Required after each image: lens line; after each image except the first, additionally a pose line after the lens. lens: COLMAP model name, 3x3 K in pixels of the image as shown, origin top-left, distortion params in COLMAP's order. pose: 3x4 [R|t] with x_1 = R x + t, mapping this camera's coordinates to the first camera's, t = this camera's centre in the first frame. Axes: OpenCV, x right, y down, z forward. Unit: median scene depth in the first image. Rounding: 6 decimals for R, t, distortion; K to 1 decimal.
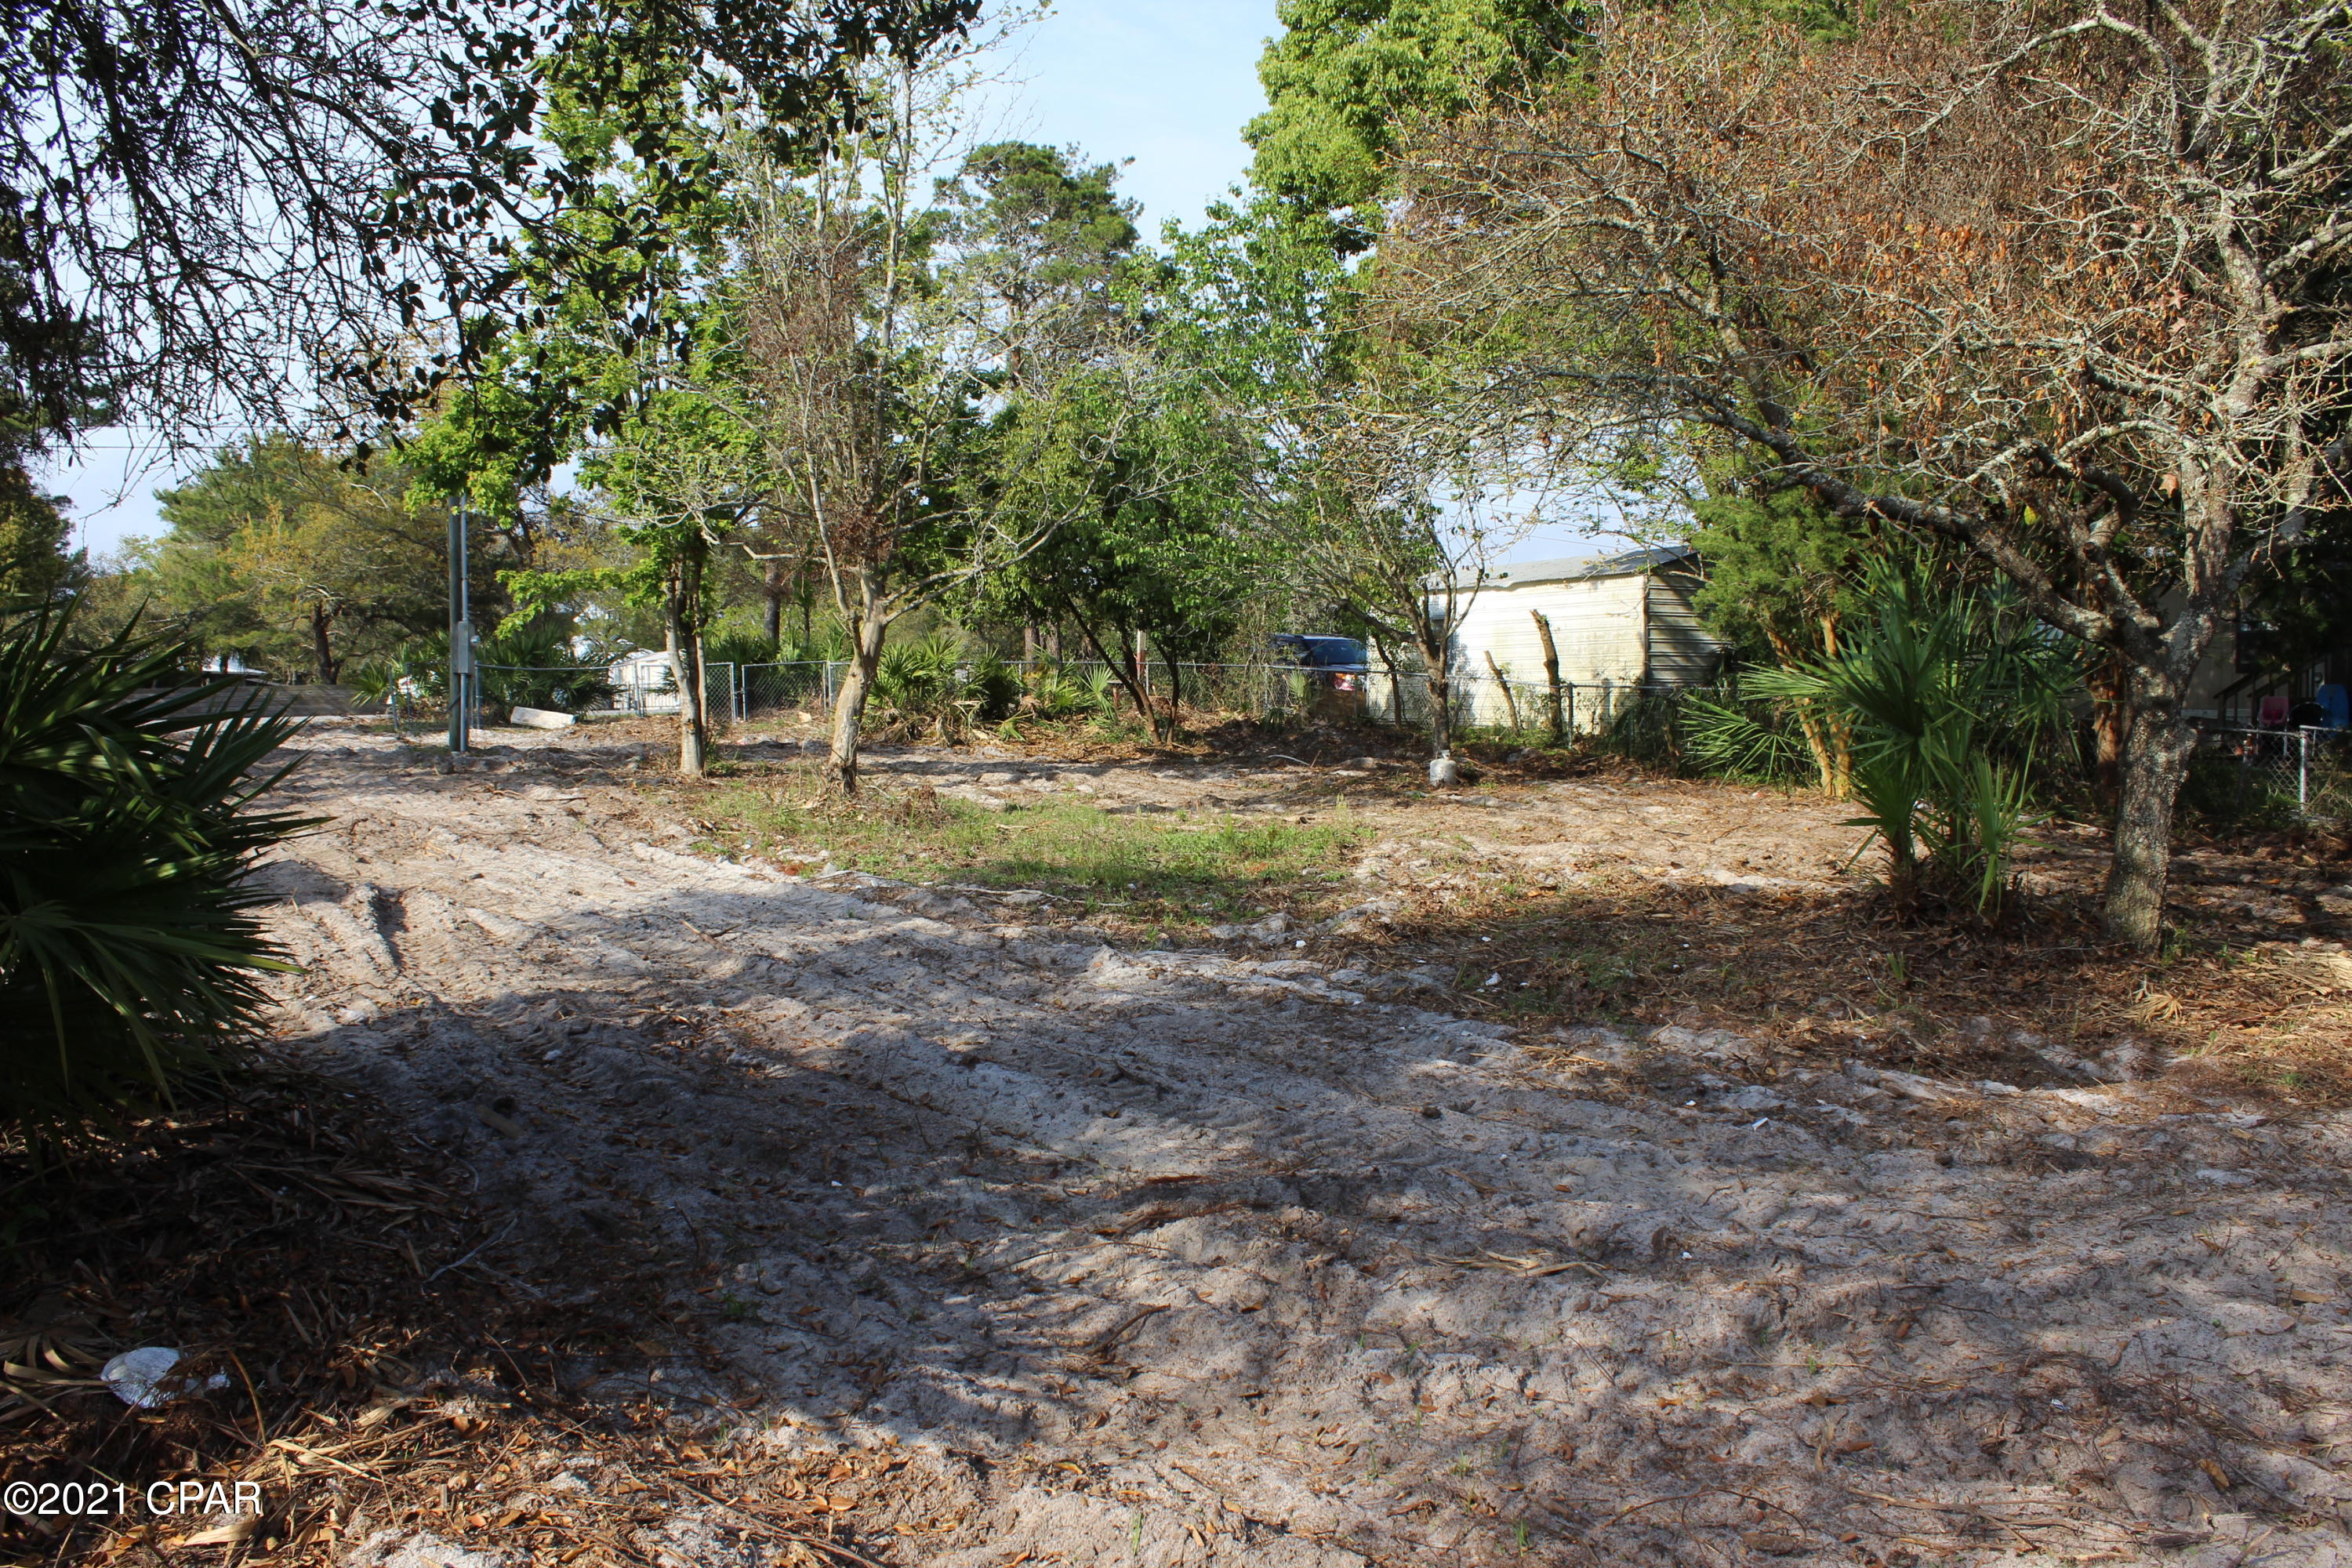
lens RADIAL K [[1972.5, 0, 1176.0], [0, 1972.5, 784.0], [0, 0, 1]] dist [-0.122546, 0.003034]
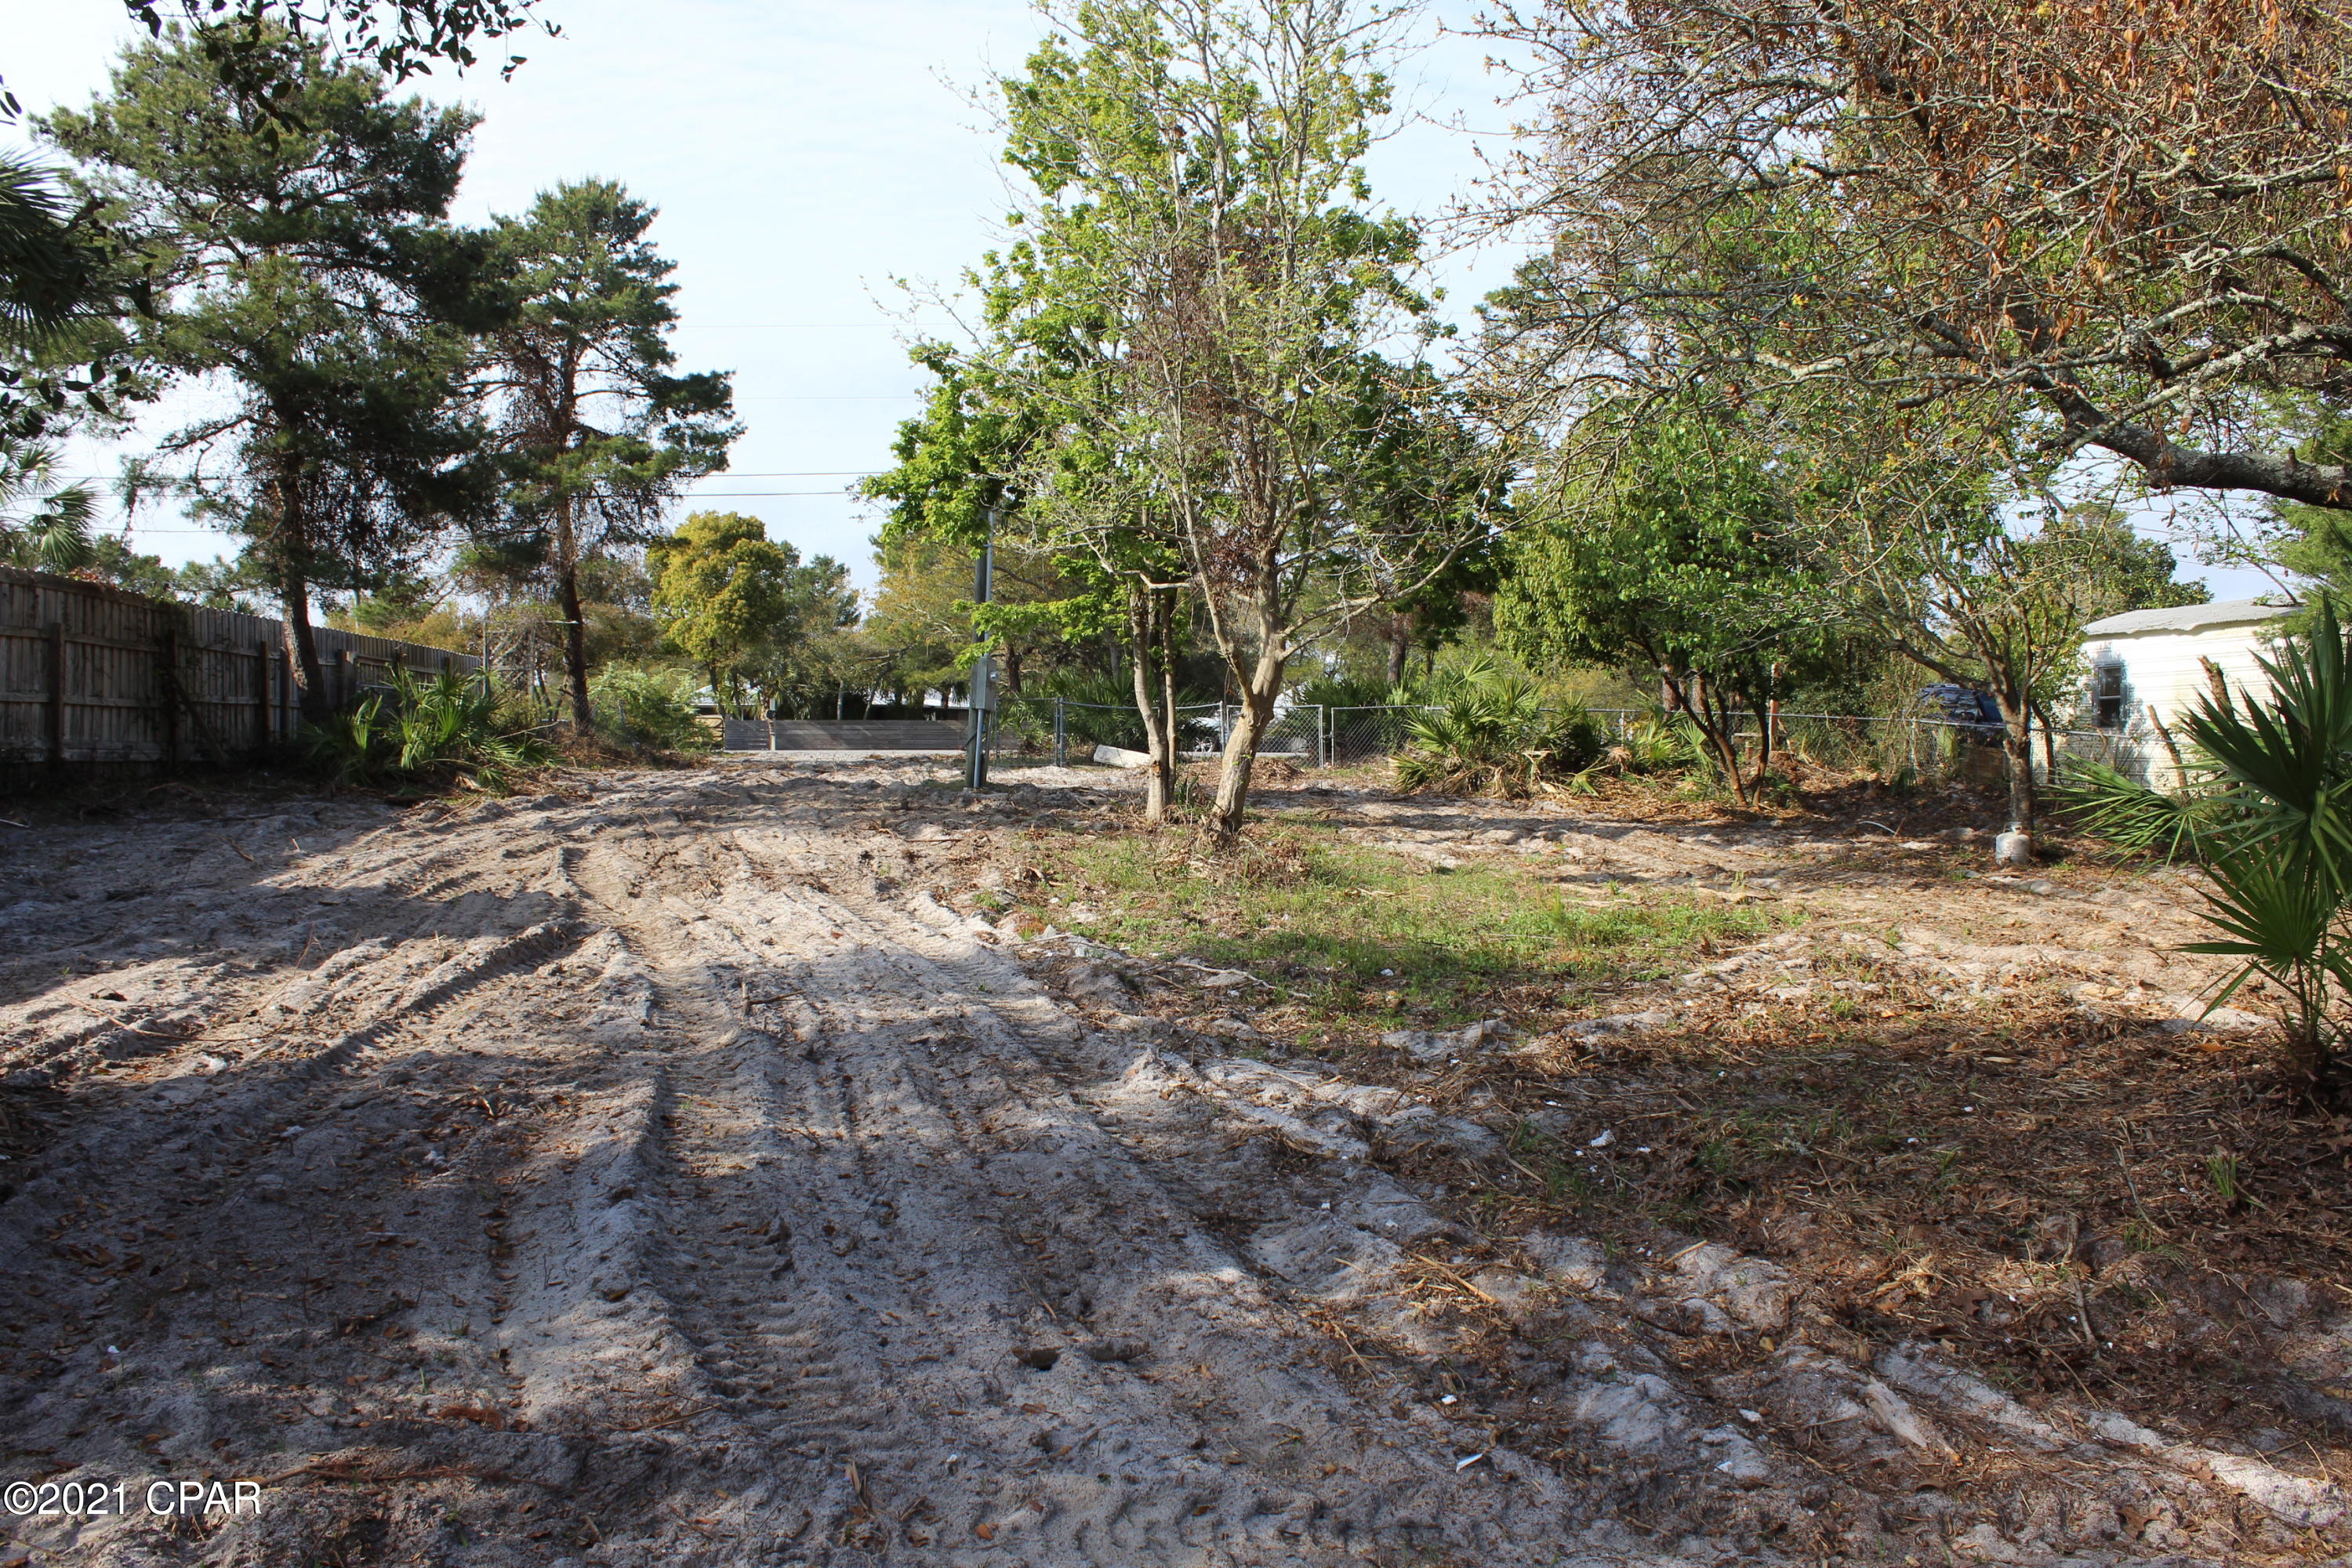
lens RADIAL K [[1972.5, 0, 1176.0], [0, 1972.5, 784.0], [0, 0, 1]] dist [-0.122546, 0.003034]
pose [[0.915478, 0.029246, -0.401303, 0.108940], [-0.039418, 0.999076, -0.017112, -0.004386], [0.400432, 0.031484, 0.915786, 0.095390]]
